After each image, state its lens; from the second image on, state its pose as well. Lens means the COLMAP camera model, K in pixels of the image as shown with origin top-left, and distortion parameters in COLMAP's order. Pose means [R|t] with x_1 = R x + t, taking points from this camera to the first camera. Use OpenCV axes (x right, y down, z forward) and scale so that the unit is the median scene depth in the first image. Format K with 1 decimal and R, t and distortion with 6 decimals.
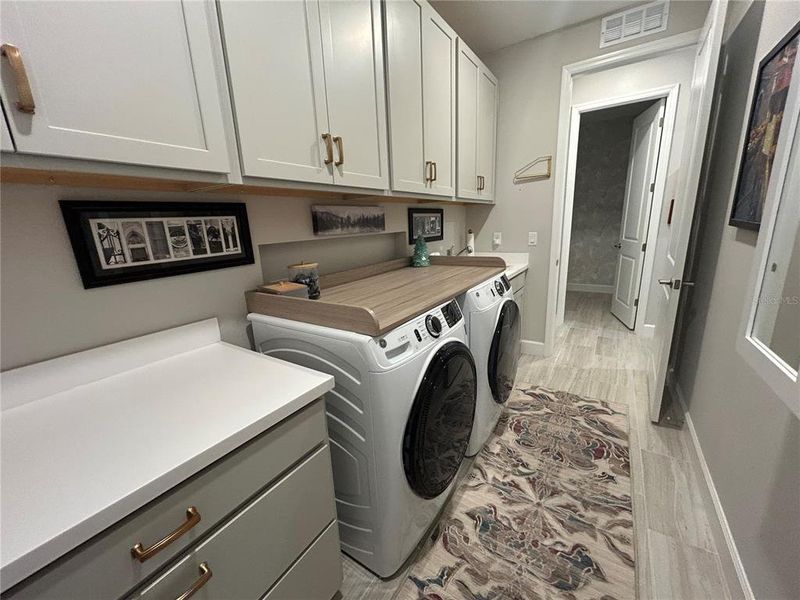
lens RADIAL K [[324.7, 0, 402.0], [0, 324.7, 296.5], [0, 0, 1]] dist [-0.000753, 0.000810]
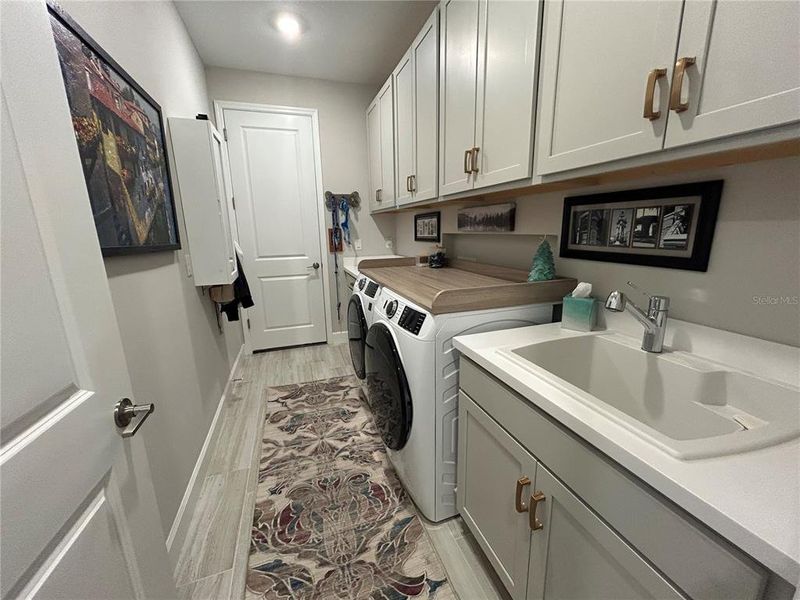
lens RADIAL K [[324.7, 0, 402.9], [0, 324.7, 301.7], [0, 0, 1]] dist [-0.000753, 0.000810]
pose [[-0.613549, 0.239282, -0.752530, 0.969609], [-0.117180, 0.914844, 0.386432, -0.402541], [0.780914, 0.325276, -0.533262, 1.586032]]
